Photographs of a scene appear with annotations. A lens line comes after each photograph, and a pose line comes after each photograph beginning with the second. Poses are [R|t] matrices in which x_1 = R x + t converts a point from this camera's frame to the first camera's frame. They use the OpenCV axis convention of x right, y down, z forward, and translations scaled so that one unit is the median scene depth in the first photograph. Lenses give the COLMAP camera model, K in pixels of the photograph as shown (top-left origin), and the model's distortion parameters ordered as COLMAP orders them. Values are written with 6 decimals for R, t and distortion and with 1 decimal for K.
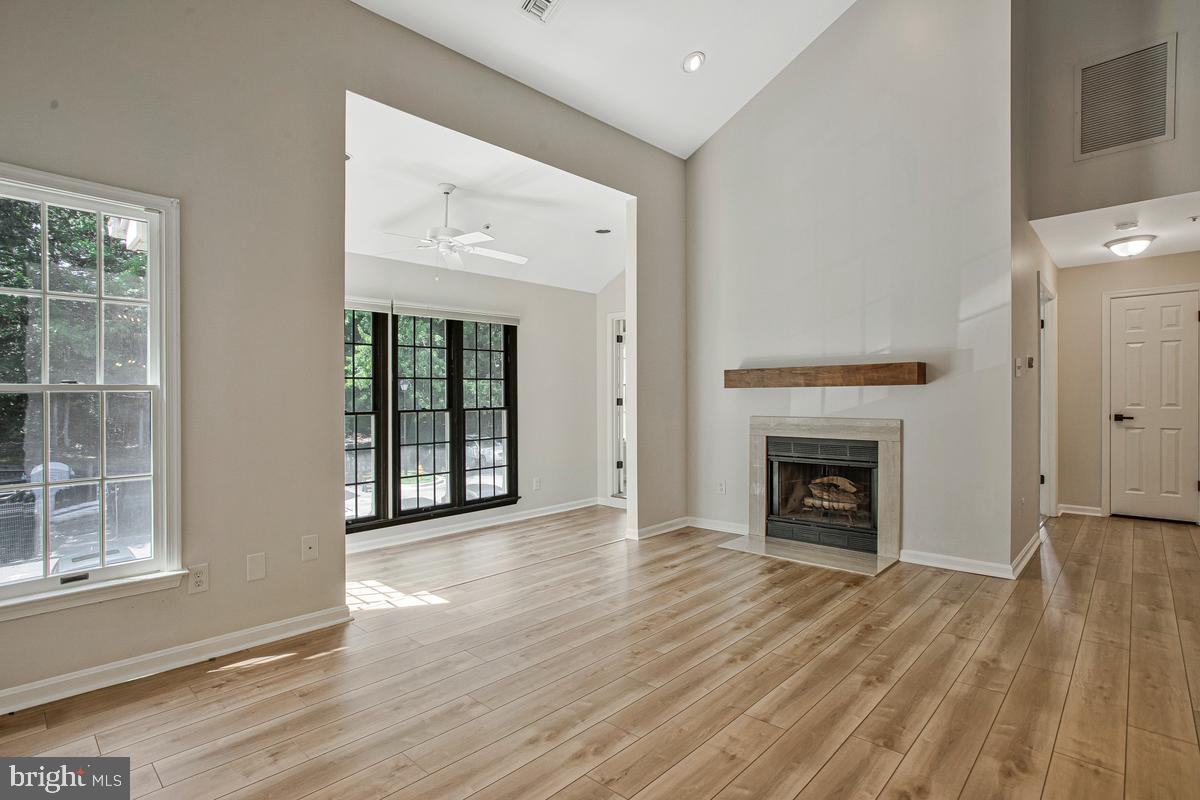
lens RADIAL K [[605.5, 0, 604.3], [0, 605.5, 390.0], [0, 0, 1]] dist [-0.058790, 0.021259]
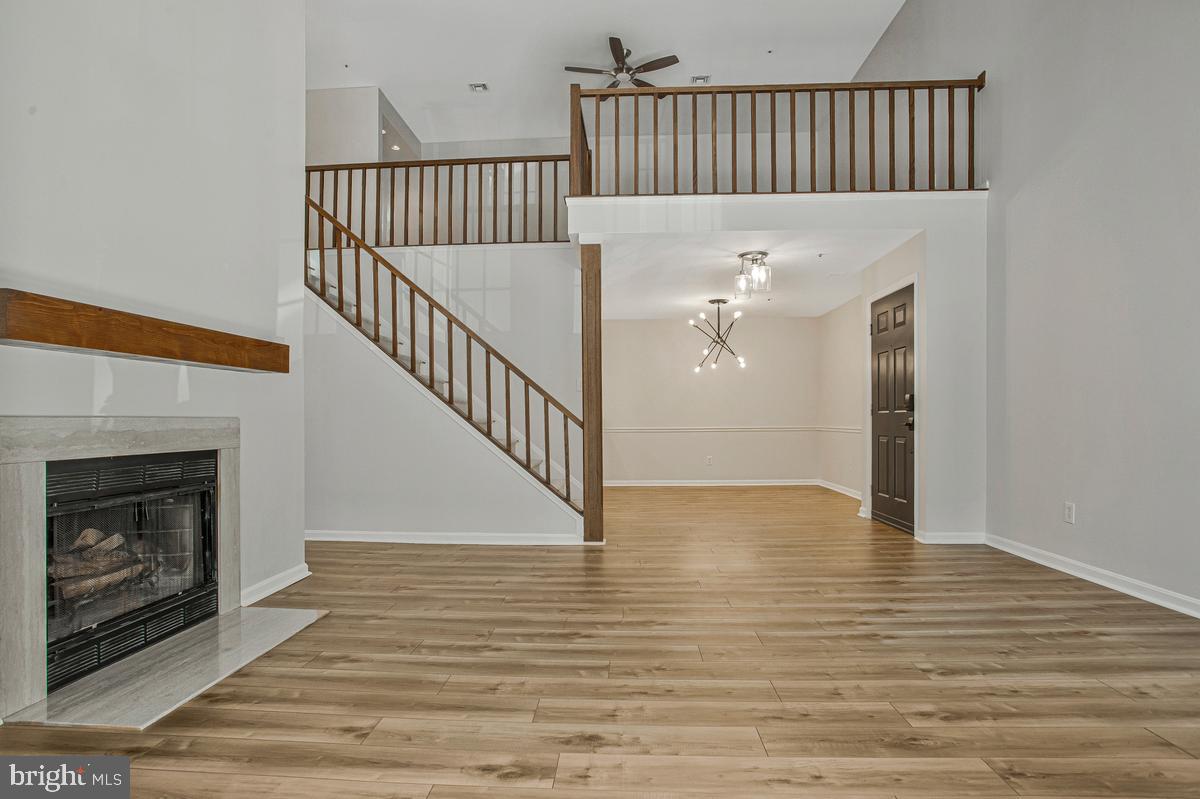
lens RADIAL K [[605.5, 0, 582.6], [0, 605.5, 415.2], [0, 0, 1]] dist [-0.058790, 0.021259]
pose [[-0.632147, 0.014194, 0.774718, -0.334538], [-0.000428, 0.999826, -0.018667, 0.058397], [-0.774848, -0.012132, -0.632031, 1.107797]]
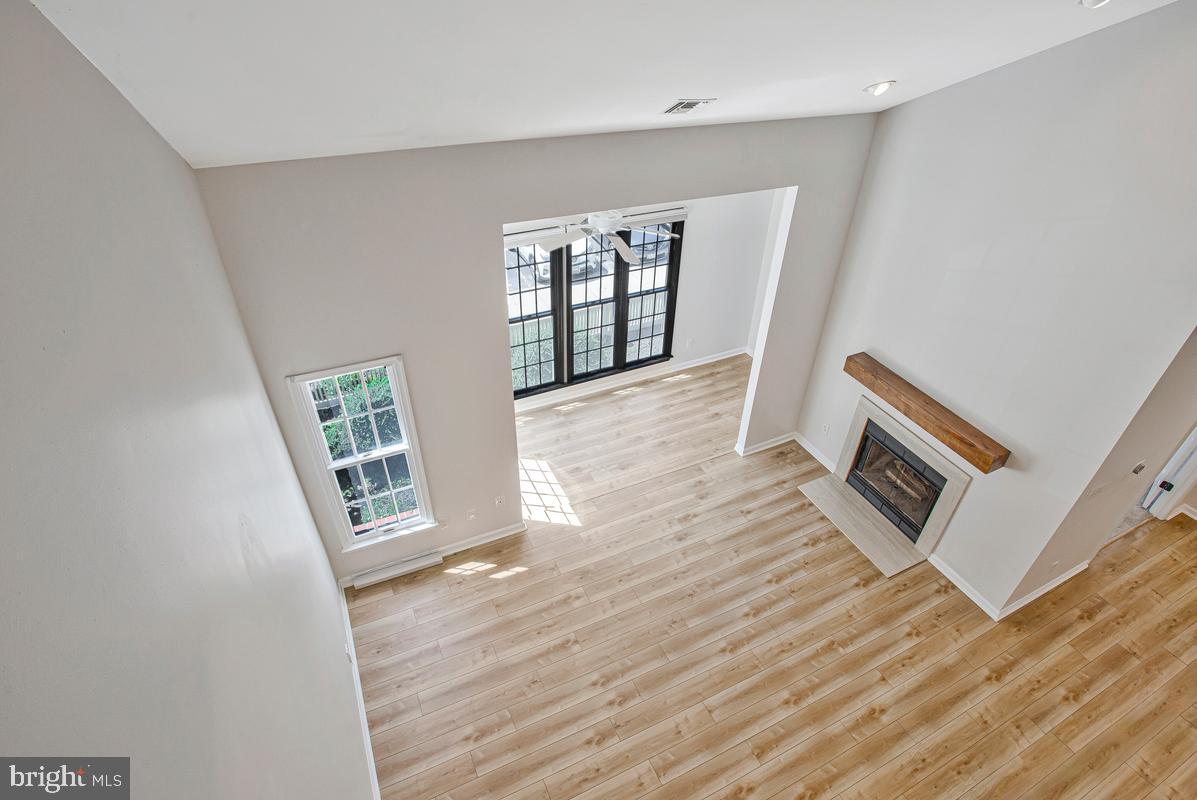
lens RADIAL K [[604.0, 0, 591.7], [0, 604.0, 412.7], [0, 0, 1]] dist [-0.058790, 0.021259]
pose [[0.930207, 0.238908, -0.278636, 0.107836], [-0.024886, 0.798459, 0.601534, -0.676142], [0.366191, -0.552617, 0.748678, -0.025404]]
